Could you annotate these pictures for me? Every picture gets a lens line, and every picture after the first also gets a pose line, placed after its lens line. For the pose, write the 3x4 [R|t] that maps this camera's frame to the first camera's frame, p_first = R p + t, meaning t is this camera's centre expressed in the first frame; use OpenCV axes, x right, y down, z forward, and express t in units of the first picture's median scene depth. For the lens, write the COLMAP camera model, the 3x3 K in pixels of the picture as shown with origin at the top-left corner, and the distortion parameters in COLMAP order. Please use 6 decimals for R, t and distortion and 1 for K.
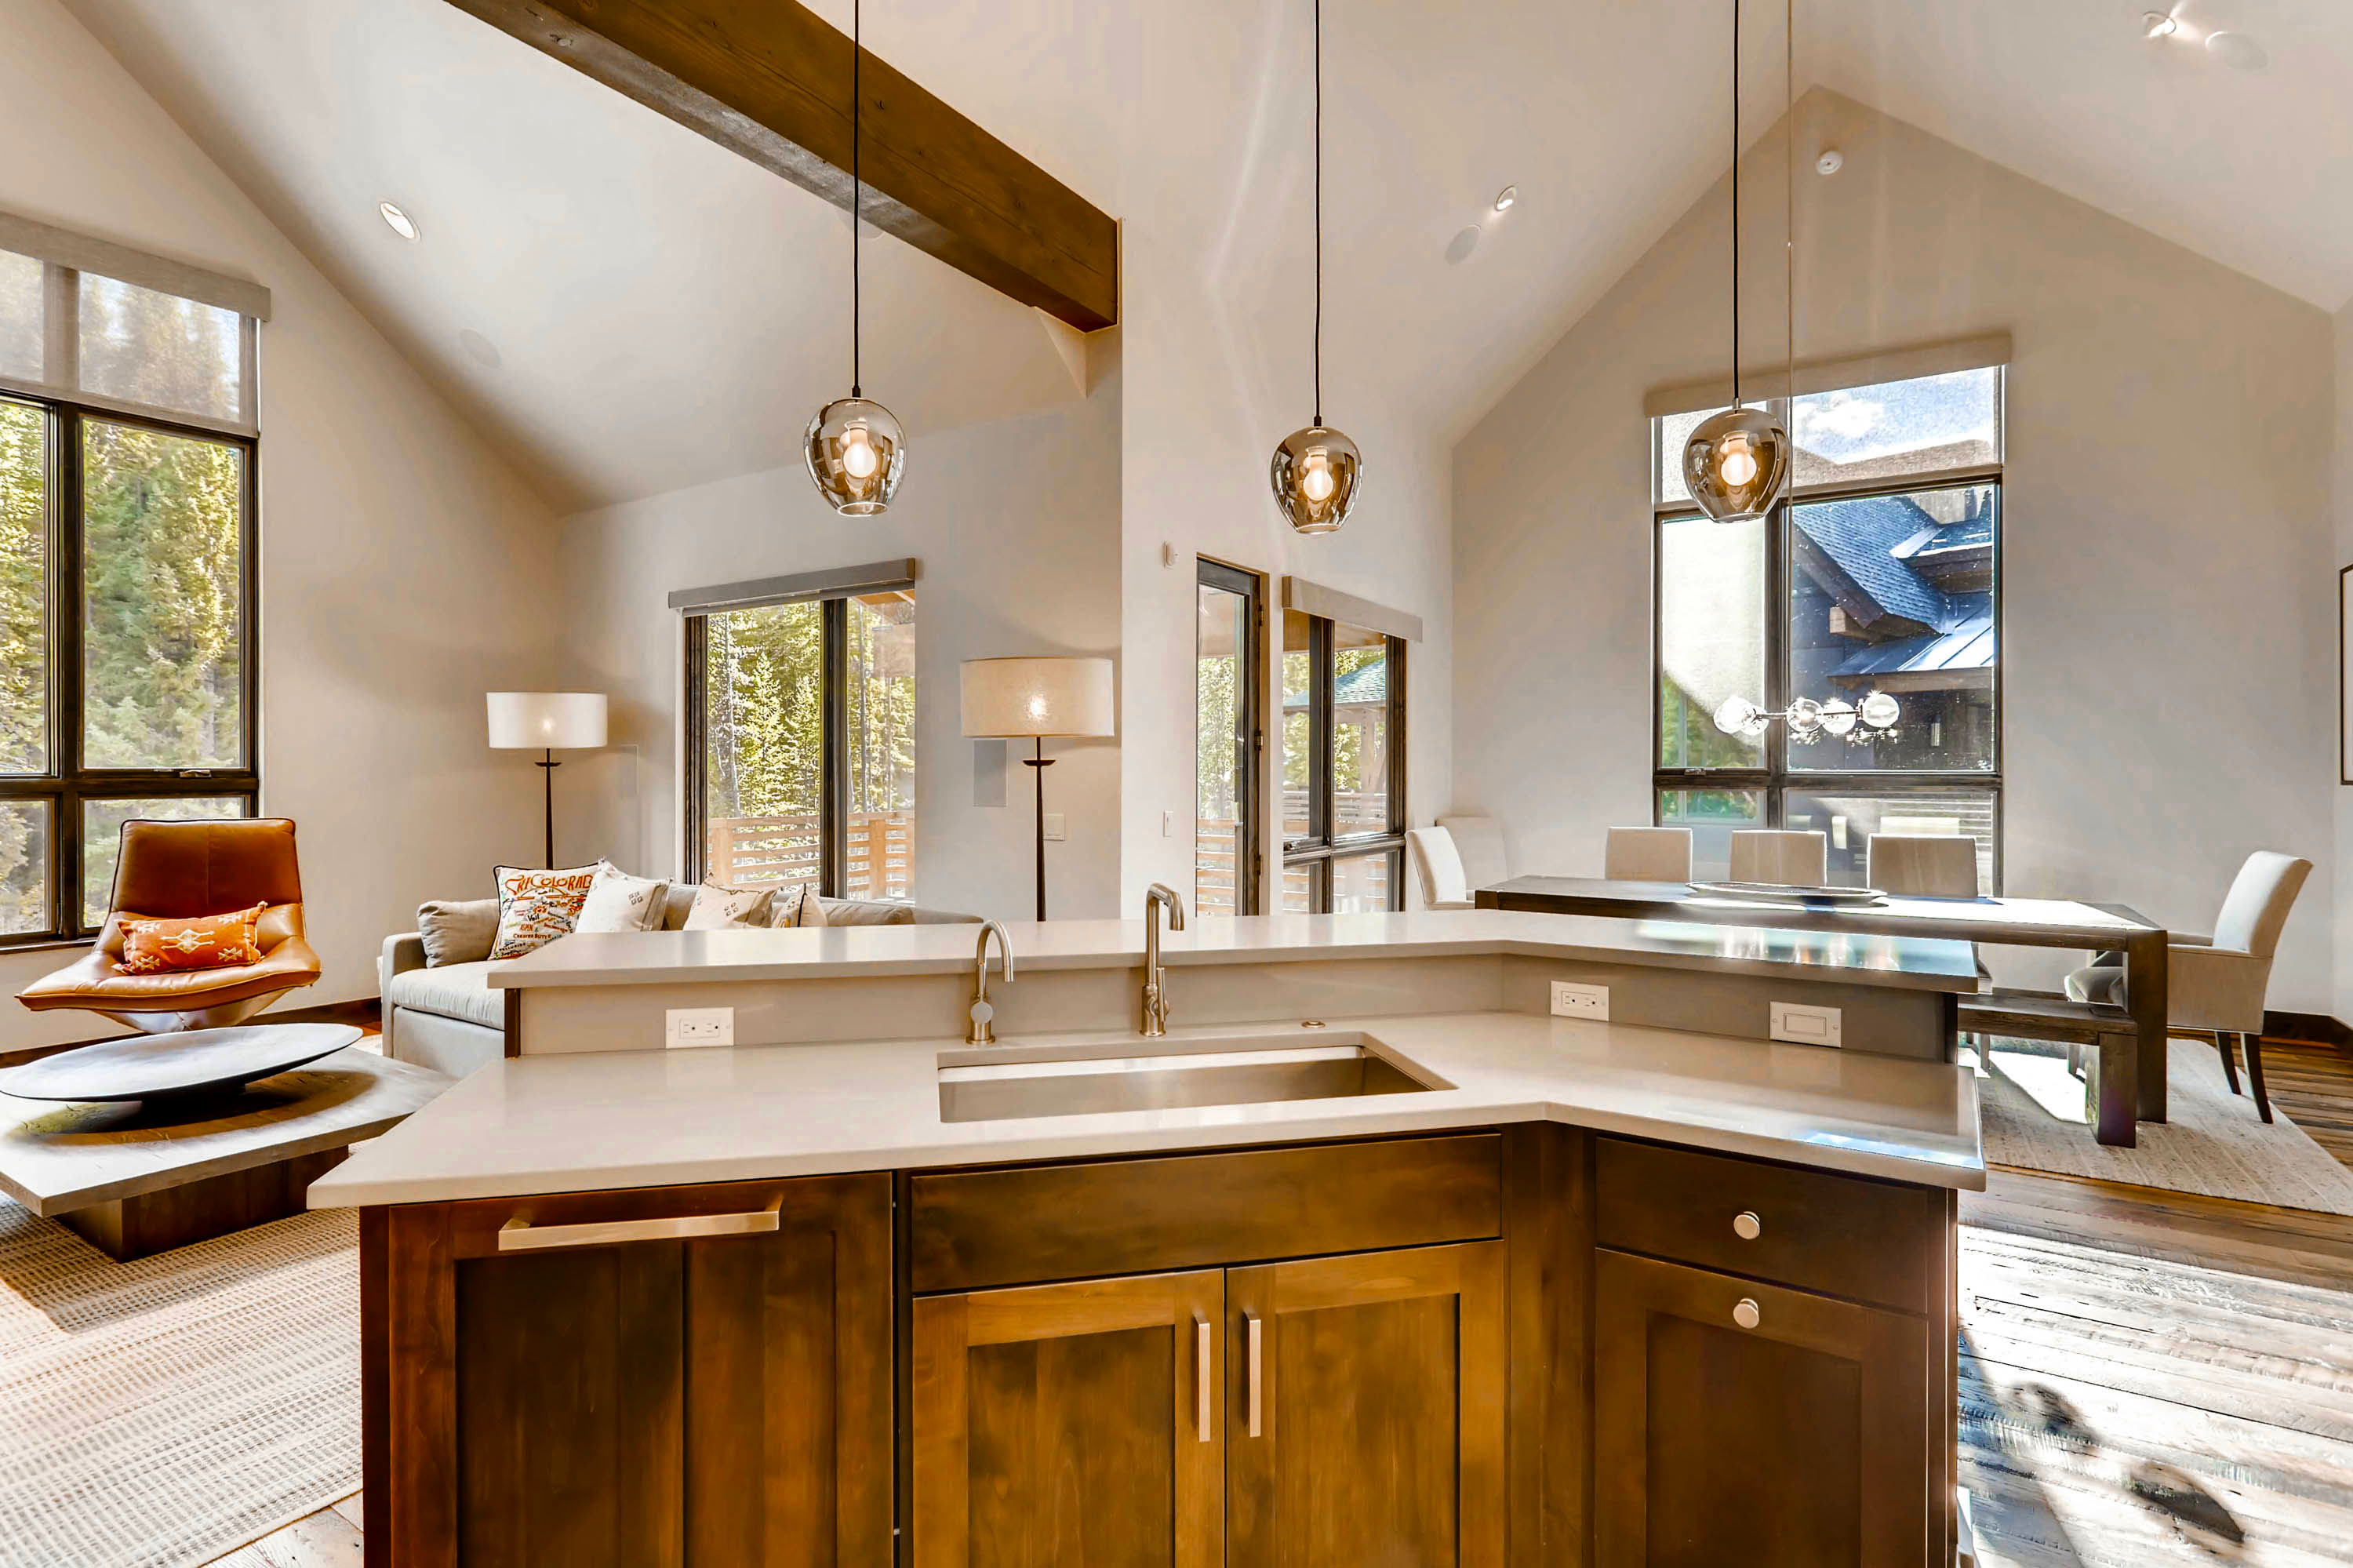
lens RADIAL K [[1149.0, 0, 1177.8], [0, 1149.0, 761.5], [0, 0, 1]] dist [-0.004017, 0.000427]
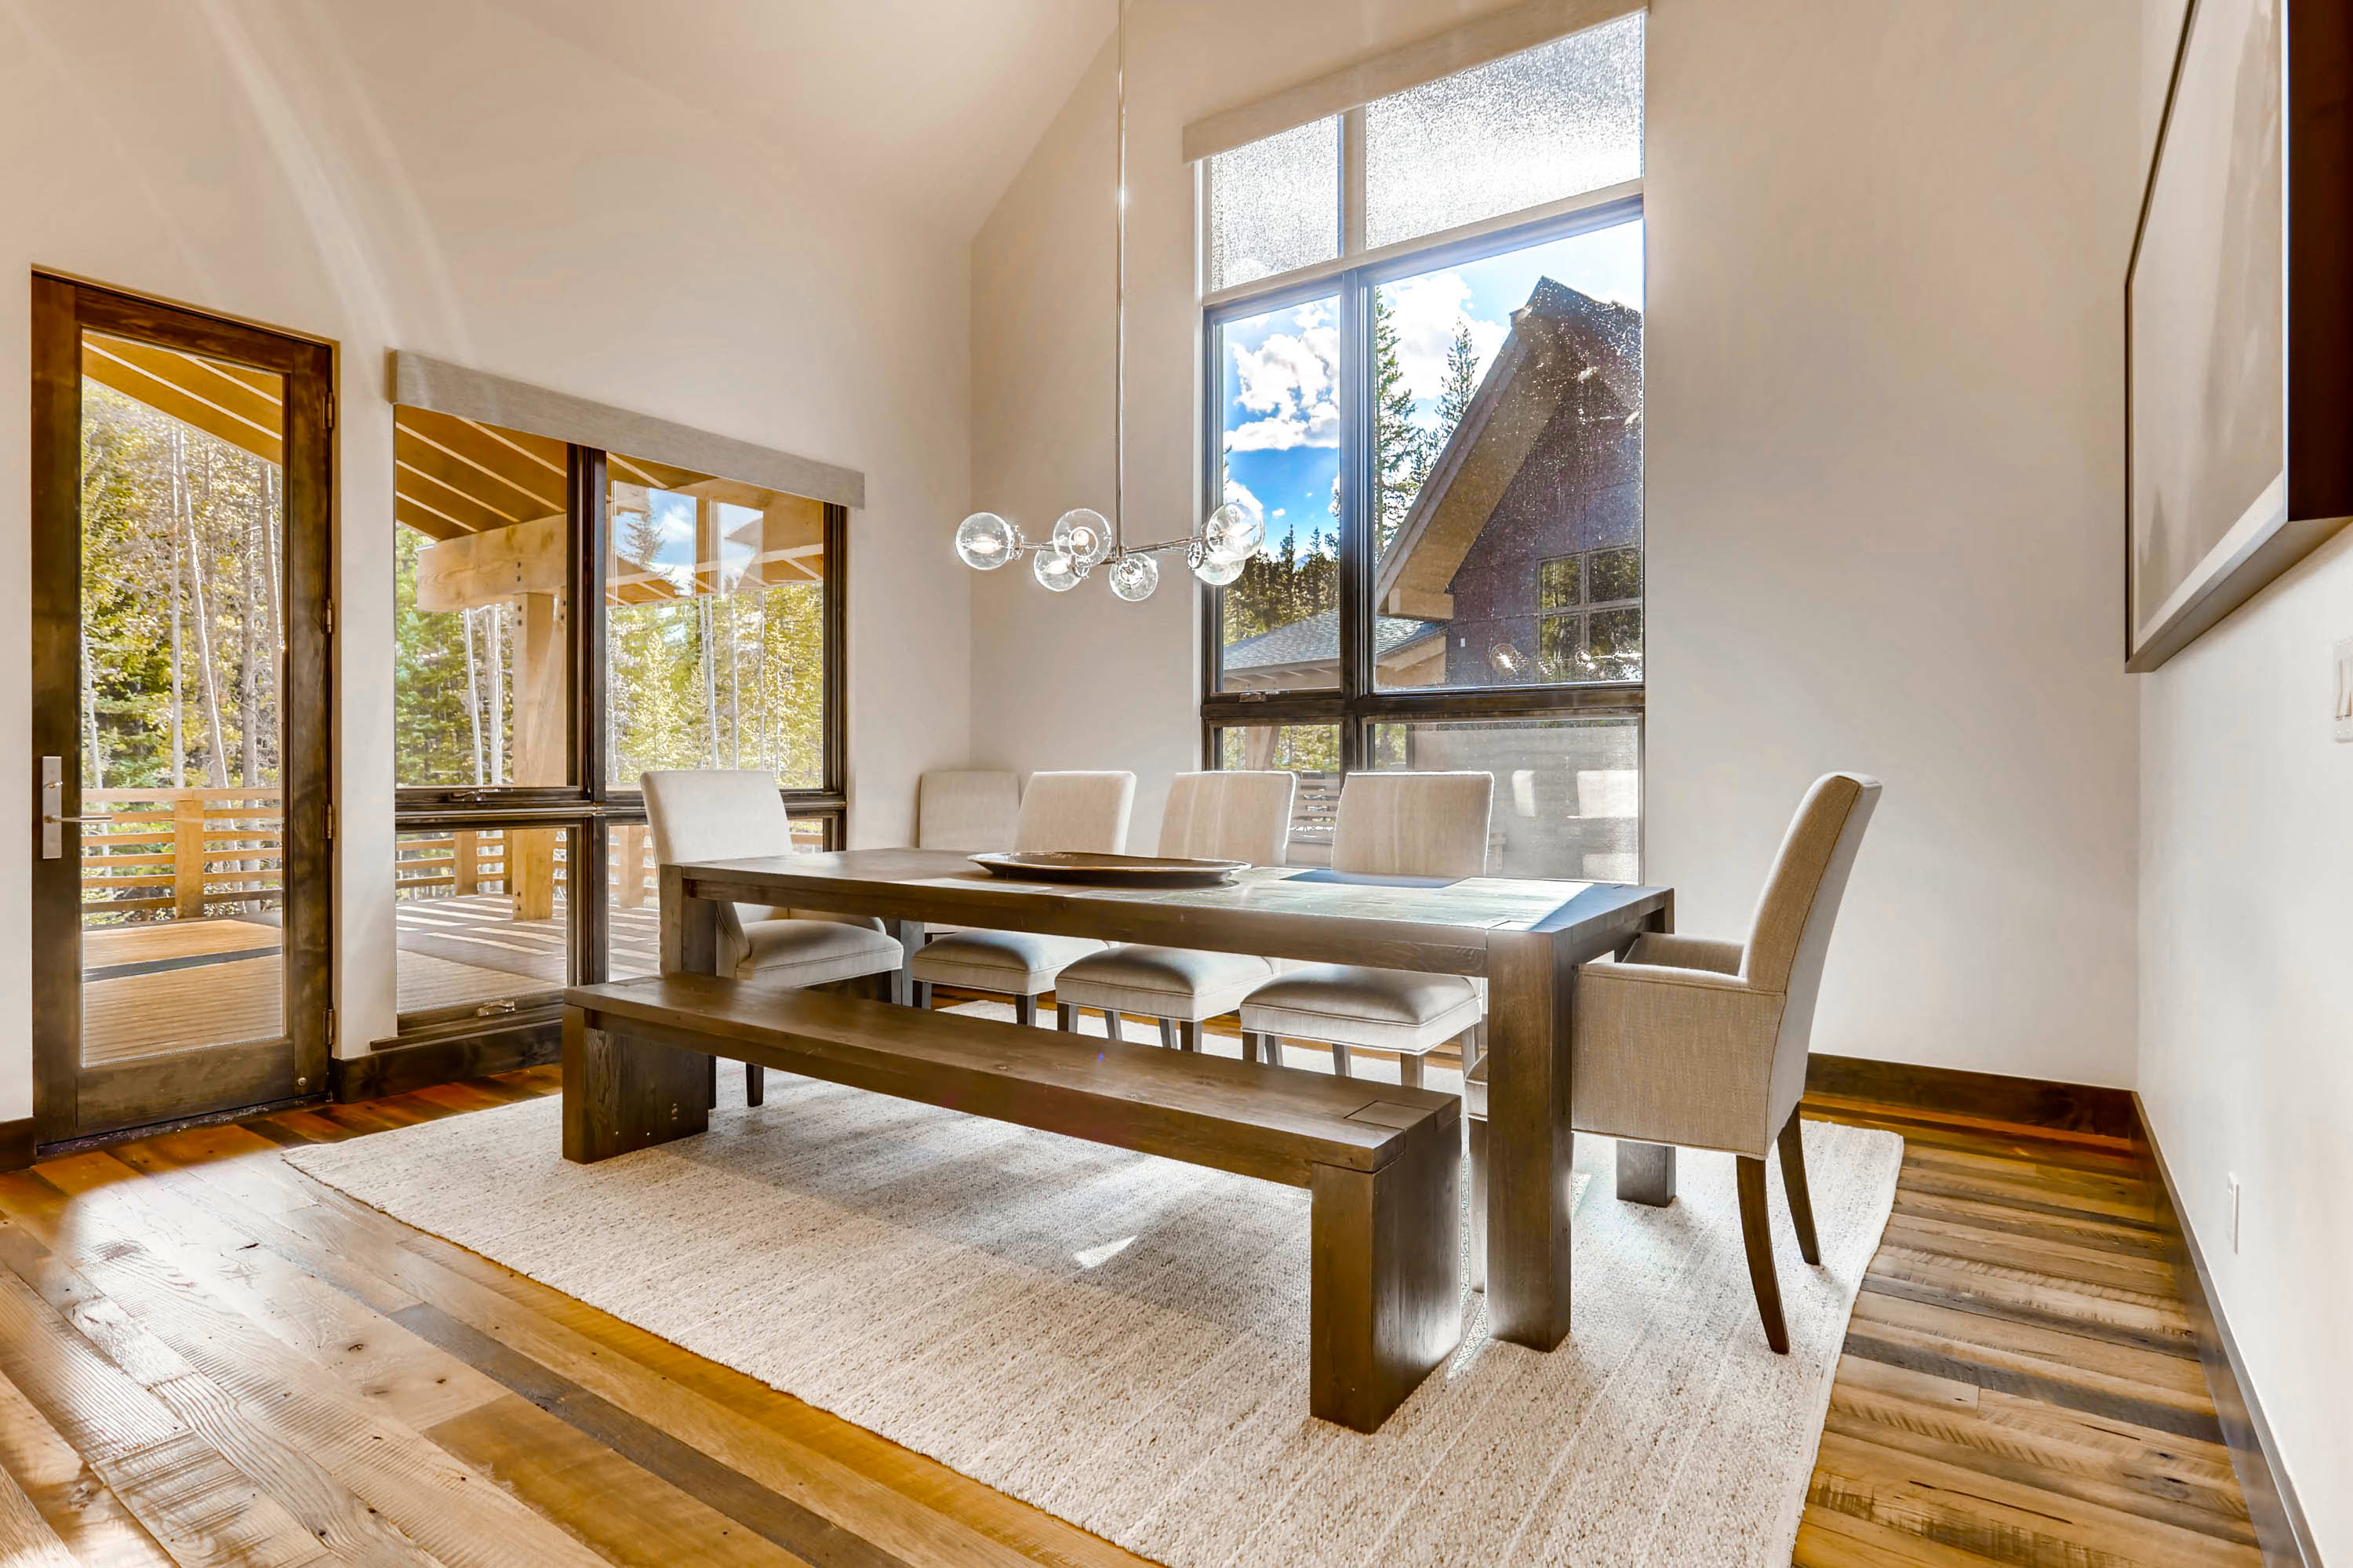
lens RADIAL K [[1208.2, 0, 1176.5], [0, 1208.2, 784.0], [0, 0, 1]] dist [-0.000022, -0.000064]
pose [[0.999091, -0.000970, -0.042610, 0.115331], [0.001693, 0.999855, 0.016929, 0.012562], [0.042587, -0.016985, 0.998948, 0.080450]]
